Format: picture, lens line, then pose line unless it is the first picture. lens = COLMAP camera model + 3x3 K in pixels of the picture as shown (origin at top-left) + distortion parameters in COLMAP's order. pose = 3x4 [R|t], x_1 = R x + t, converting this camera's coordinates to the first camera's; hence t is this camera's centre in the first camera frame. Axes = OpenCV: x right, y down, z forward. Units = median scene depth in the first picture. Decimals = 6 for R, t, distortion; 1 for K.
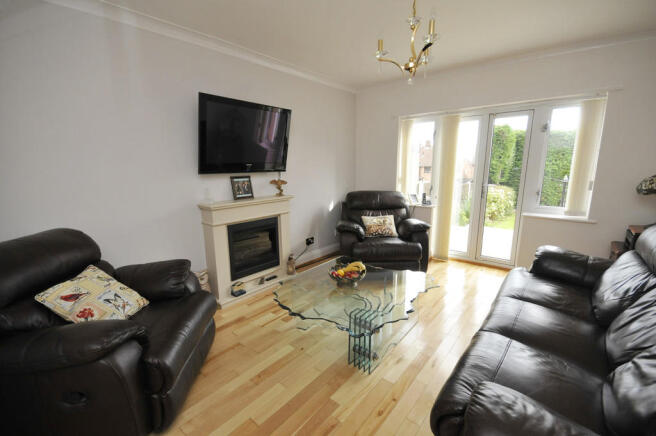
lens RADIAL K [[287.6, 0, 326.8], [0, 287.6, 220.8], [0, 0, 1]] dist [-0.003360, -0.000461]
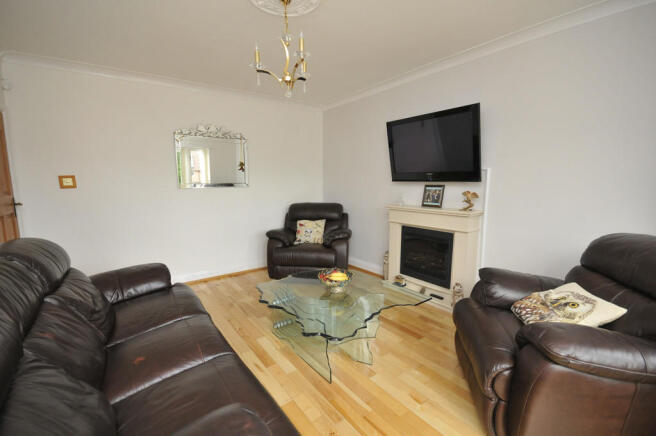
lens RADIAL K [[287.6, 0, 326.8], [0, 287.6, 217.4], [0, 0, 1]] dist [-0.003360, -0.000461]
pose [[-0.247637, 0.140128, -0.958666, 0.783136], [-0.171334, 0.967556, 0.185685, -0.164292], [0.953583, 0.210235, -0.215594, 0.860404]]
